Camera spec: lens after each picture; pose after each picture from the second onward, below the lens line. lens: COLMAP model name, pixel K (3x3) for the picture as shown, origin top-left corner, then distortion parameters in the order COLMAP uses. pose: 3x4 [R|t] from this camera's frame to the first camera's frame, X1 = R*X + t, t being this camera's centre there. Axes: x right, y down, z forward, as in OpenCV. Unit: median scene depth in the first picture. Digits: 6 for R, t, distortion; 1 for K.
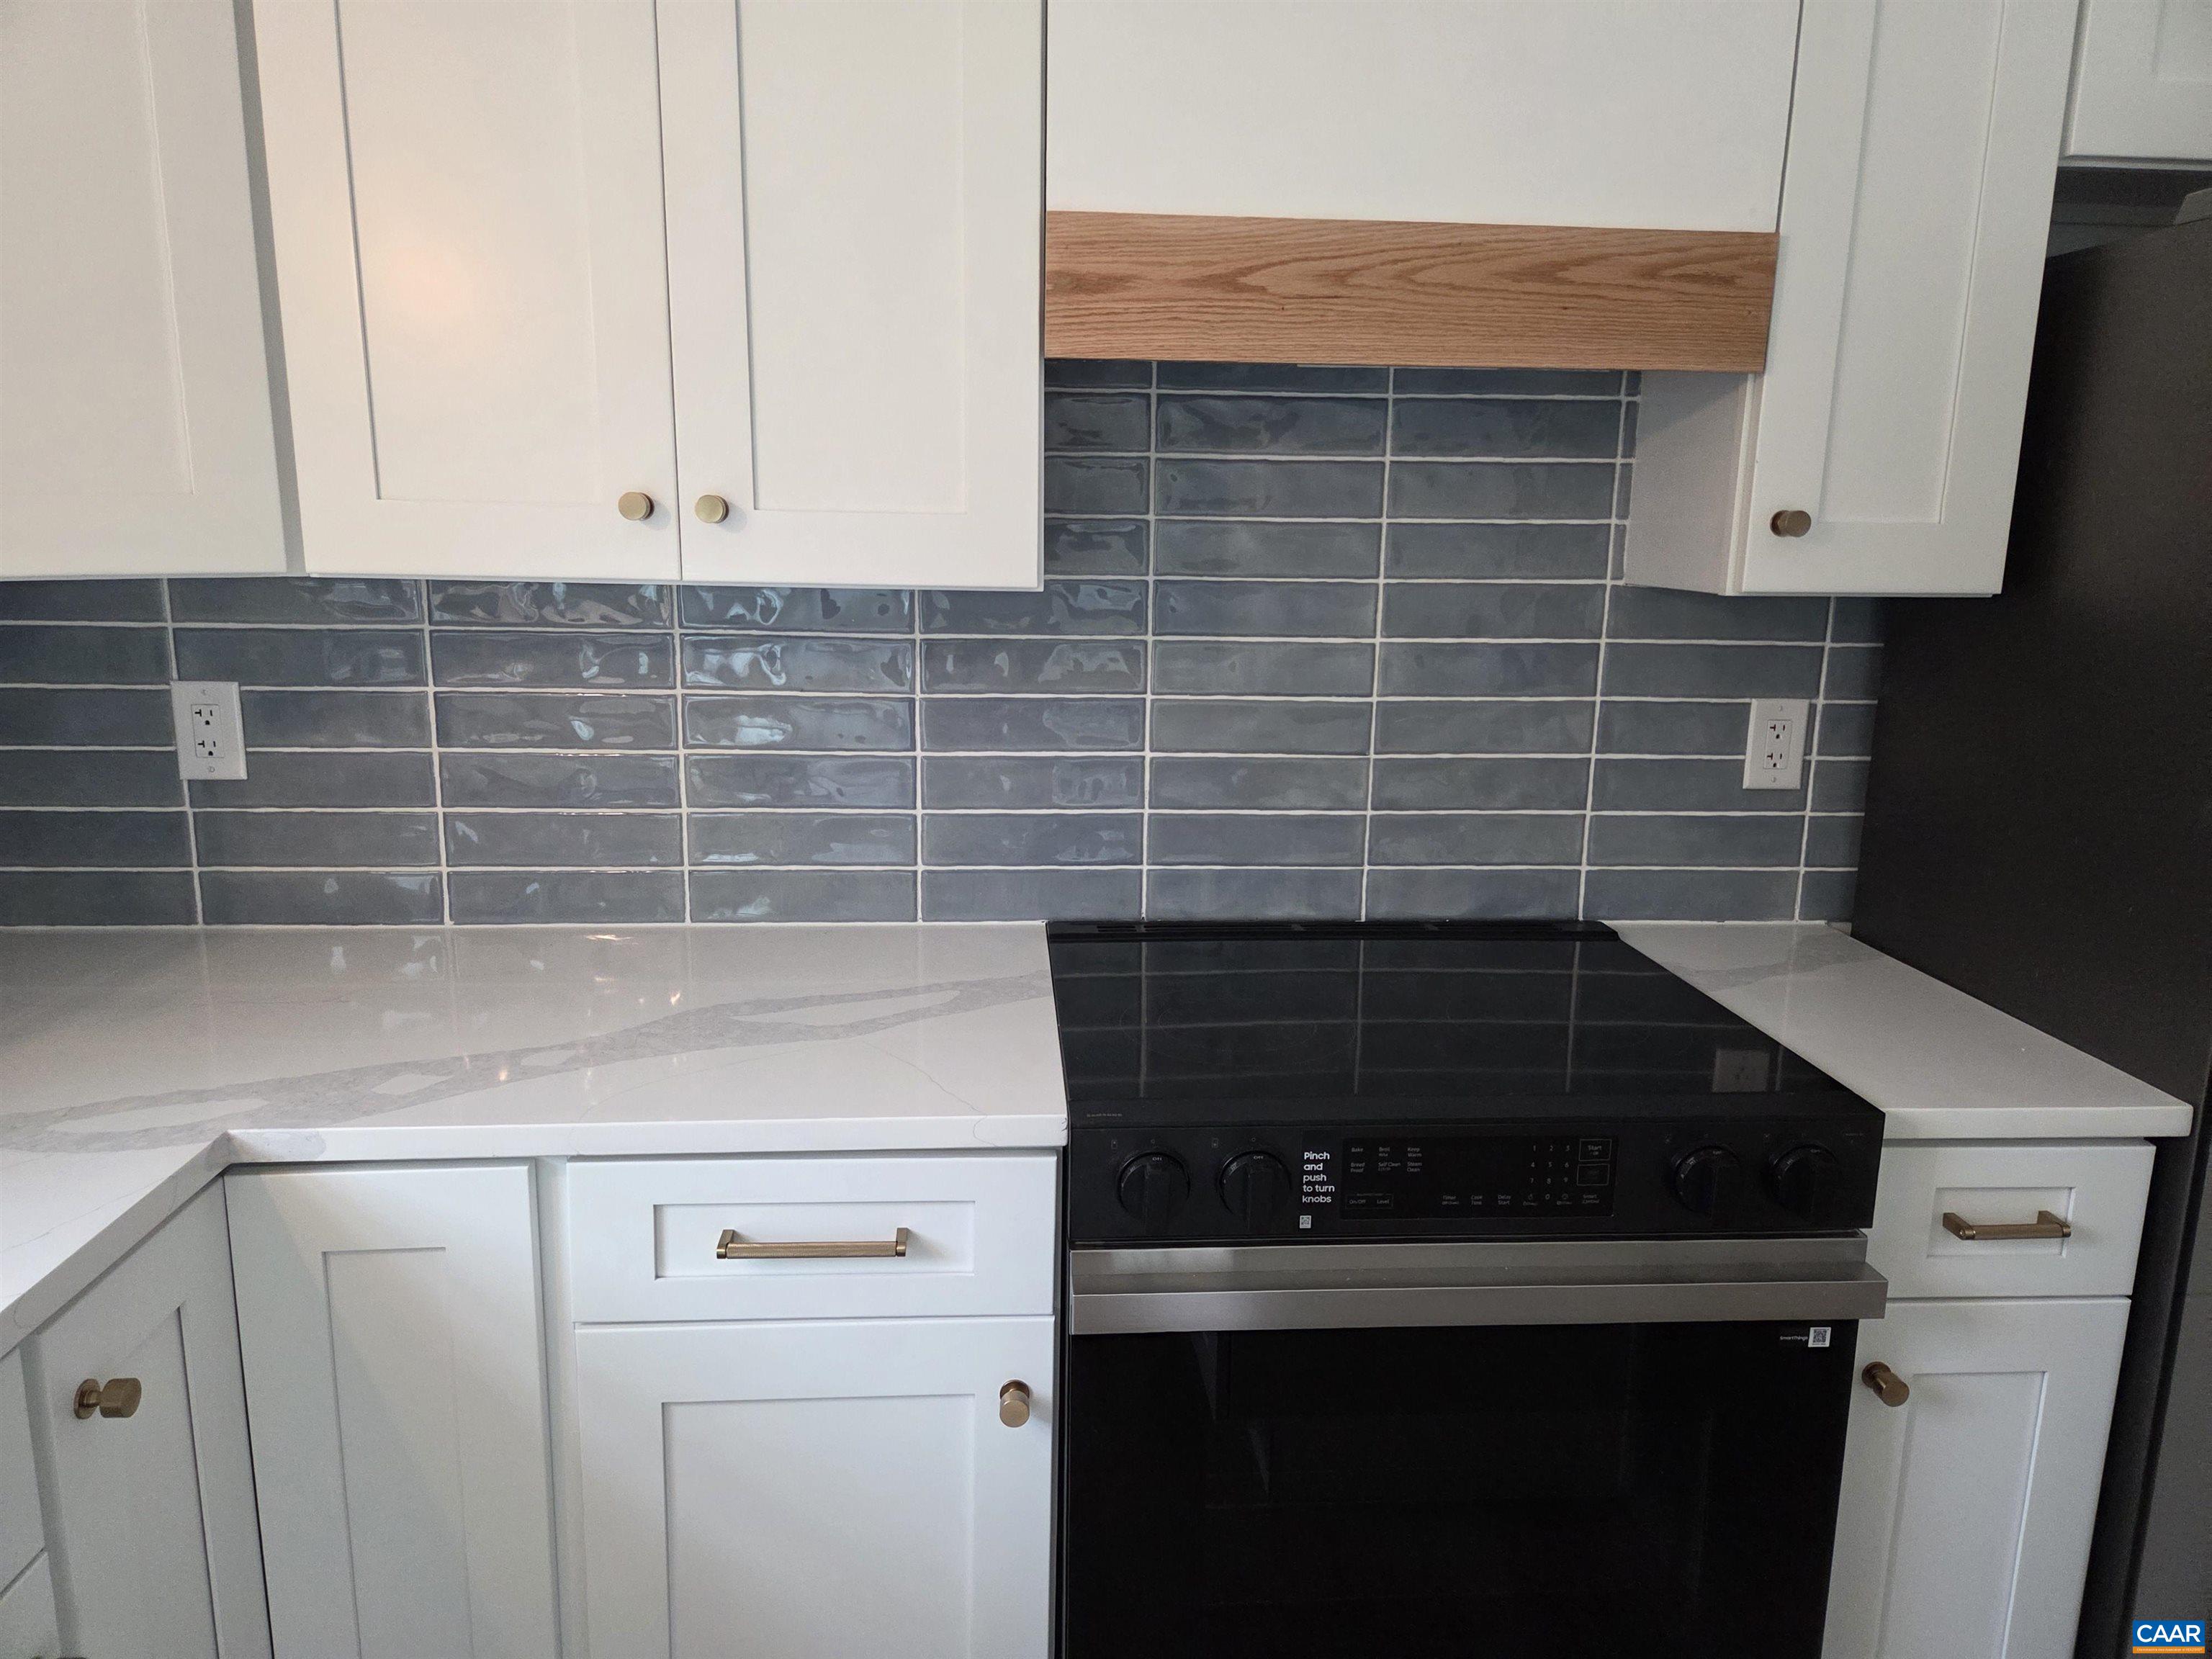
lens RADIAL K [[1471.8, 0, 1108.9], [0, 1471.8, 817.3], [0, 0, 1]] dist [0.077411, -0.076096]
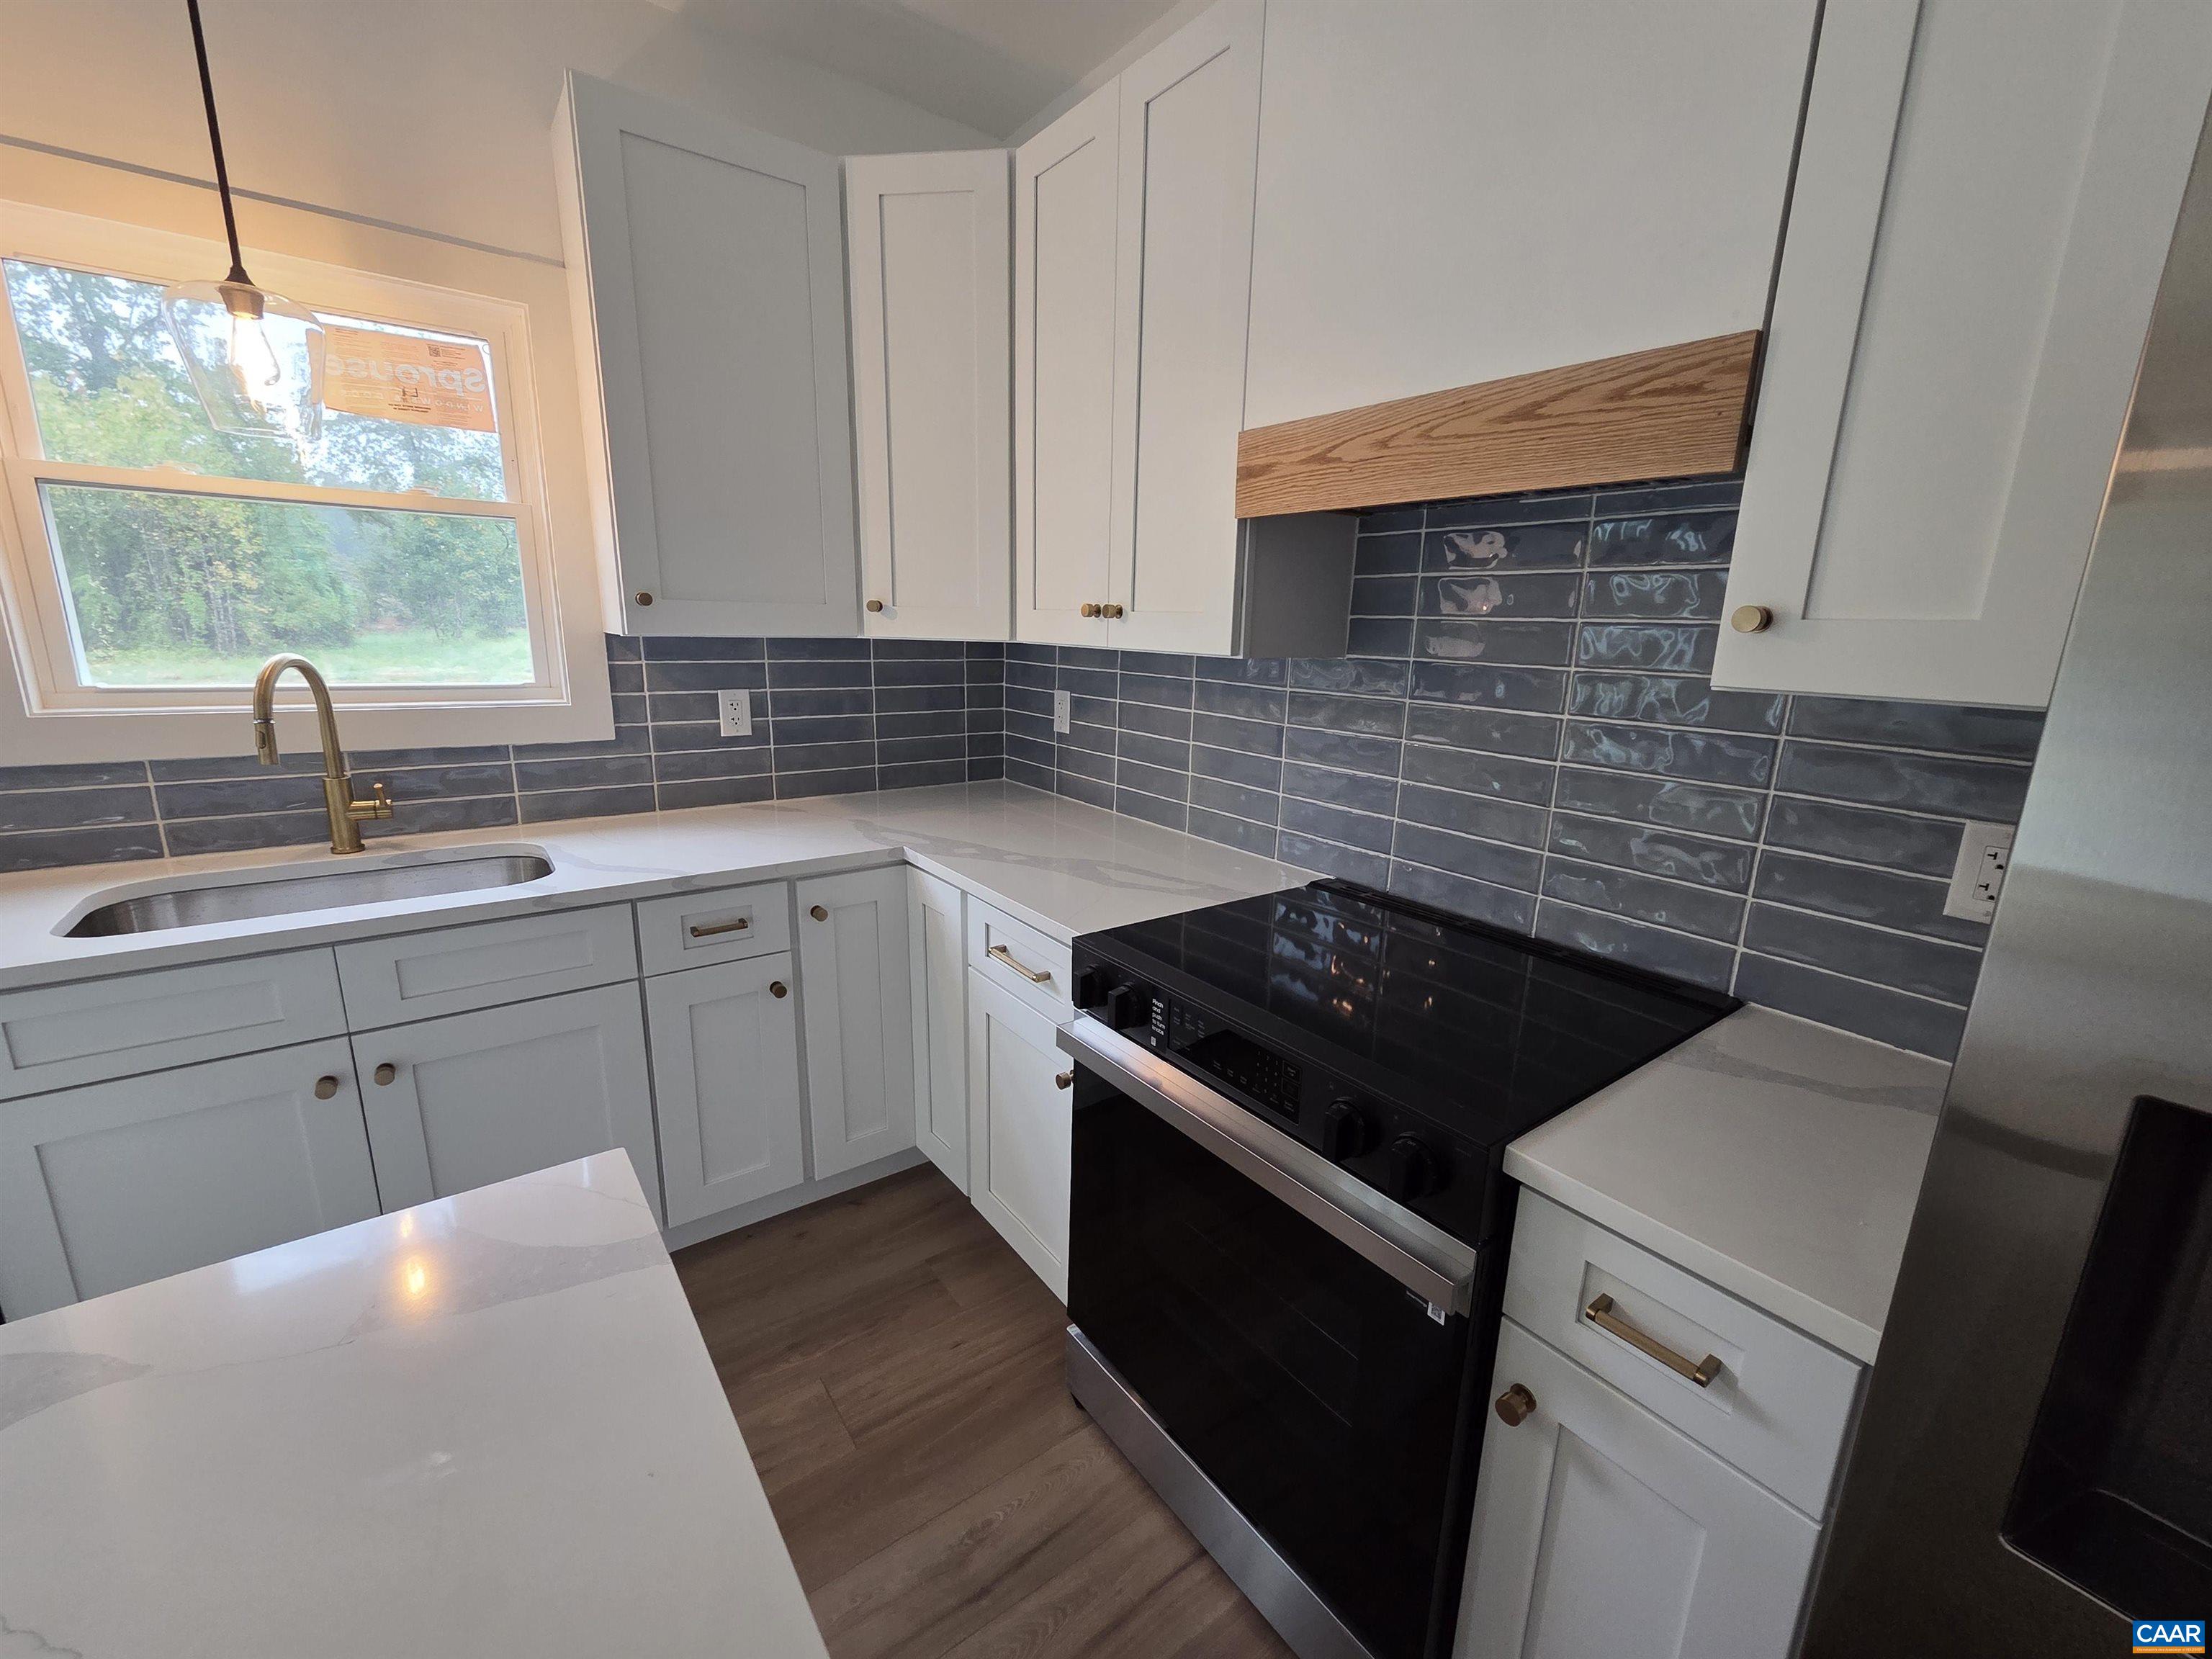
lens RADIAL K [[909.0, 0, 1111.9], [0, 909.0, 835.0], [0, 0, 1]] dist [0.000828, -0.000586]
pose [[0.538467, 0.191451, -0.820610, 0.786317], [-0.182718, 0.977206, 0.108090, -0.044685], [0.822598, 0.091737, 0.561174, 0.332716]]
